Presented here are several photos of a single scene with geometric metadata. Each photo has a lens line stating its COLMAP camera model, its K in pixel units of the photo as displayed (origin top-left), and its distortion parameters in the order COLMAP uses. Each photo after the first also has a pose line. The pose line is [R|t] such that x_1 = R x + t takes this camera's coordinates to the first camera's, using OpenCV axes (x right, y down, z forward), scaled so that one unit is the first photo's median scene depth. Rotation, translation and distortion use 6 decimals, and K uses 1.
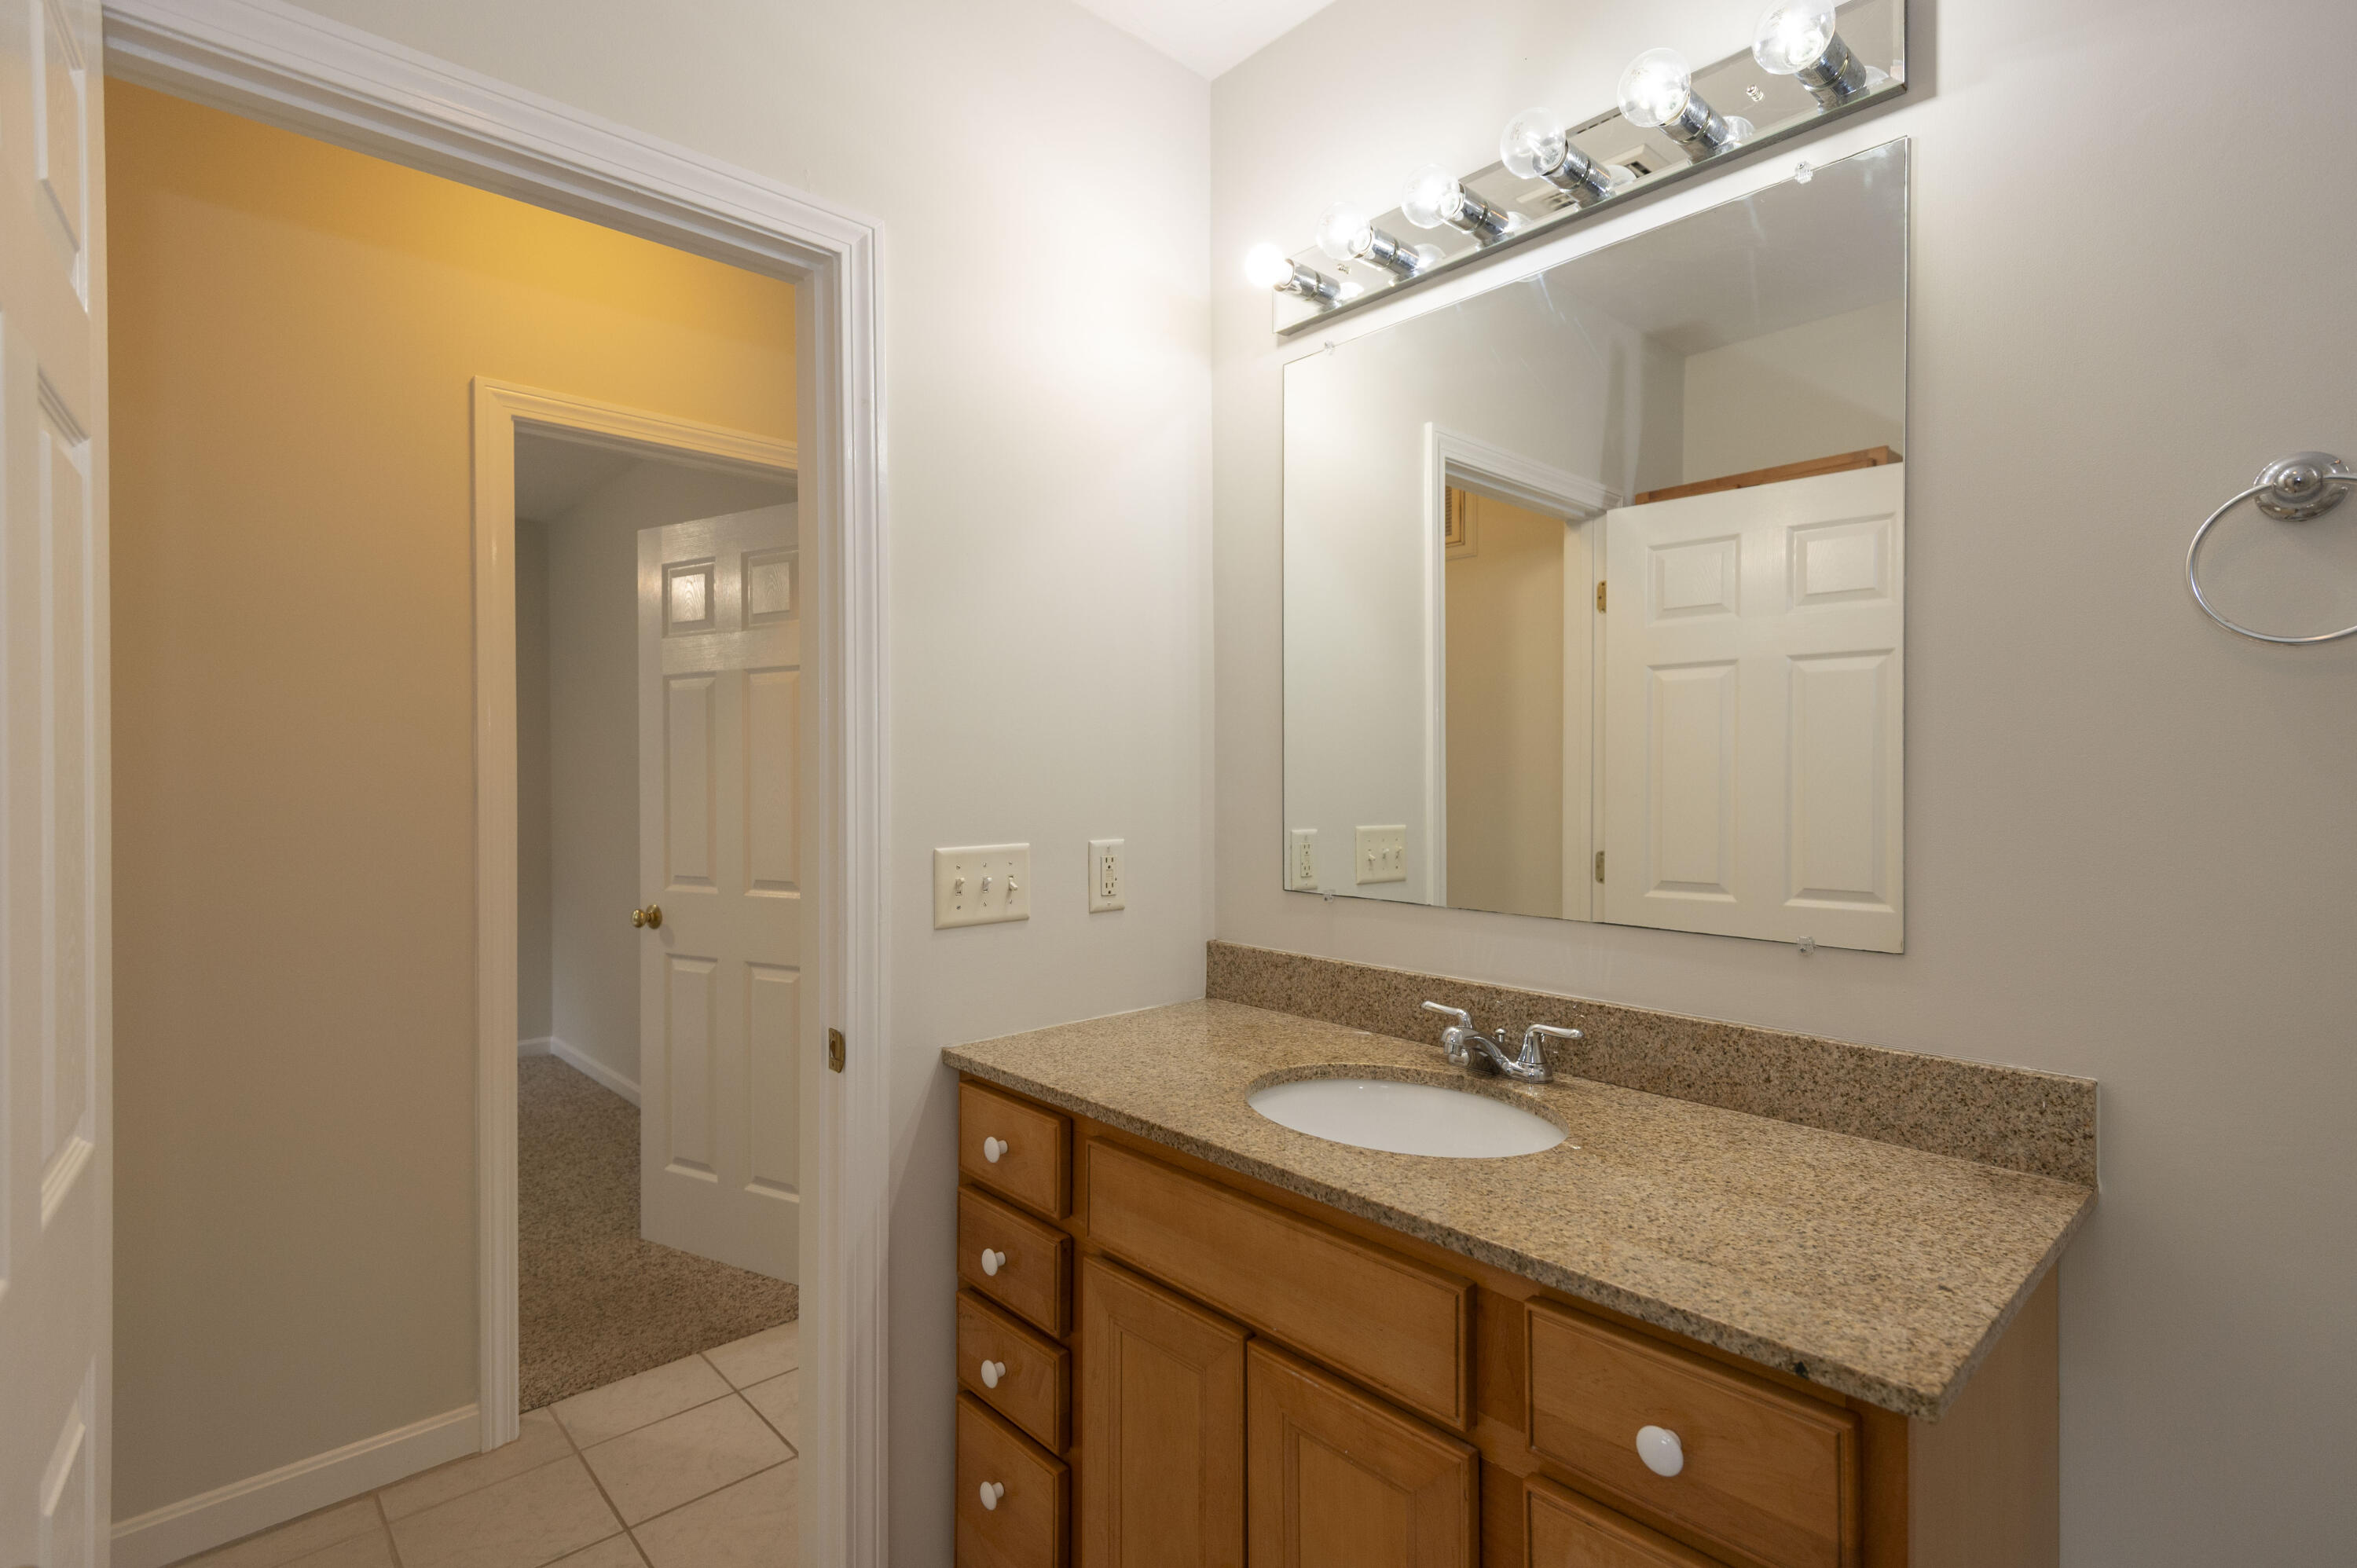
lens RADIAL K [[1099.0, 0, 1188.2], [0, 1099.0, 781.8], [0, 0, 1]] dist [0.056598, -0.032241]
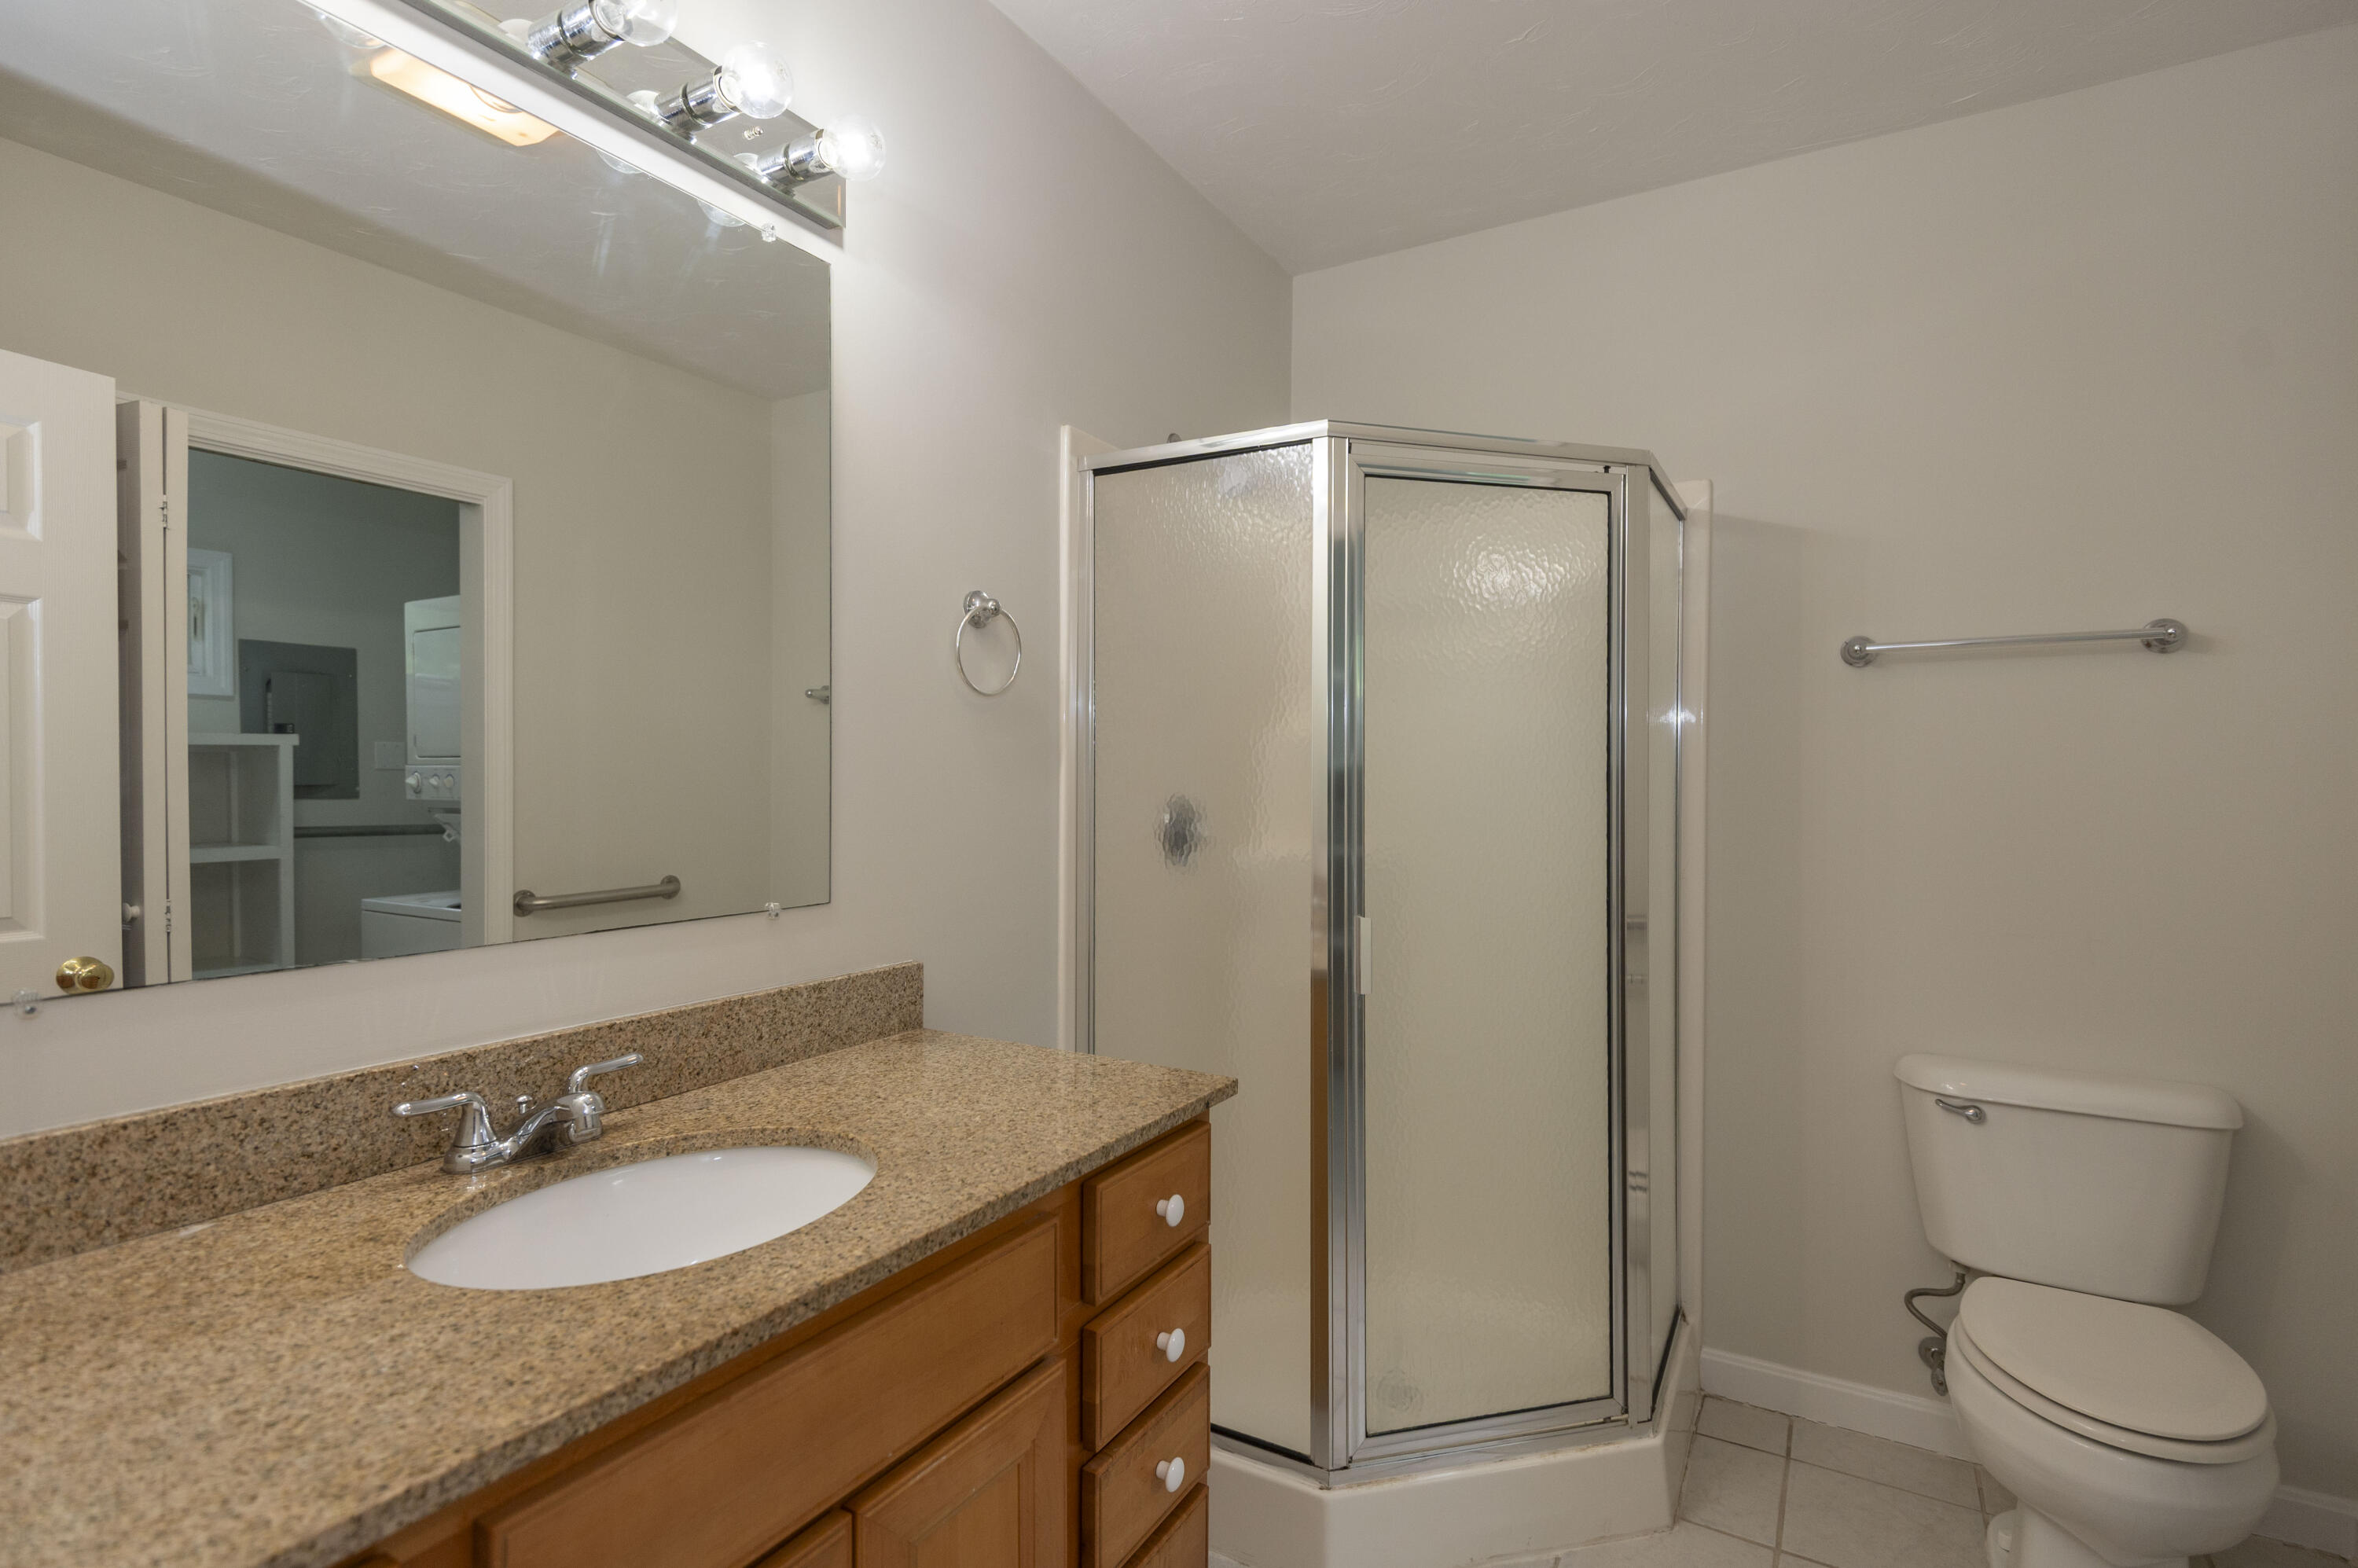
lens RADIAL K [[1099.5, 0, 1188.7], [0, 1099.5, 781.8], [0, 0, 1]] dist [0.056598, -0.032241]
pose [[-0.266242, -0.006471, 0.963885, -0.698500], [0.000342, 0.999977, 0.006808, 0.006679], [-0.963906, 0.002142, -0.266233, 0.944167]]
